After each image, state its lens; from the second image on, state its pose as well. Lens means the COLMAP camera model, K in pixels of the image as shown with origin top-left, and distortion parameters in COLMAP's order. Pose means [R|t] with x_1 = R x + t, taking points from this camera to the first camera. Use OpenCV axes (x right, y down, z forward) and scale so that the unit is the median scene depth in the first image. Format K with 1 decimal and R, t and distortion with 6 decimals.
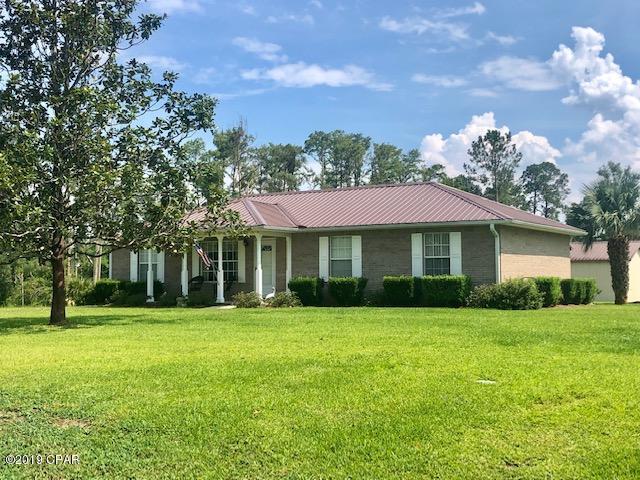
lens RADIAL K [[805.6, 0, 320.0], [0, 805.6, 240.0], [0, 0, 1]] dist [0.214689, -0.944350]
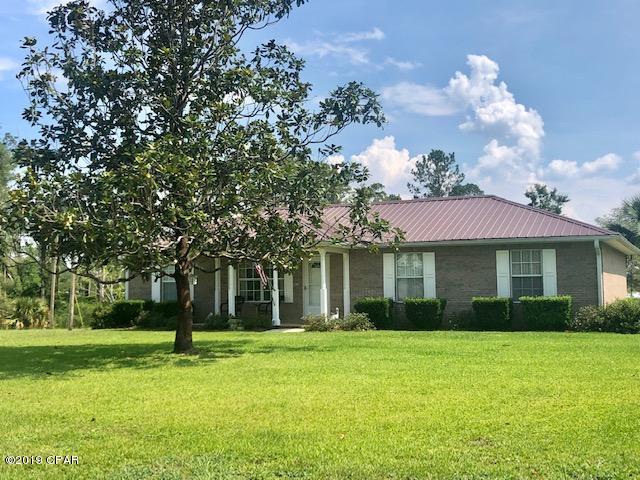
lens RADIAL K [[805.6, 0, 320.0], [0, 805.6, 240.0], [0, 0, 1]] dist [0.214689, -0.944350]
pose [[0.992487, 0.011314, 0.121828, -0.189359], [-0.008401, 0.999667, -0.024395, 0.004550], [-0.122063, 0.023188, 0.992251, 0.105204]]
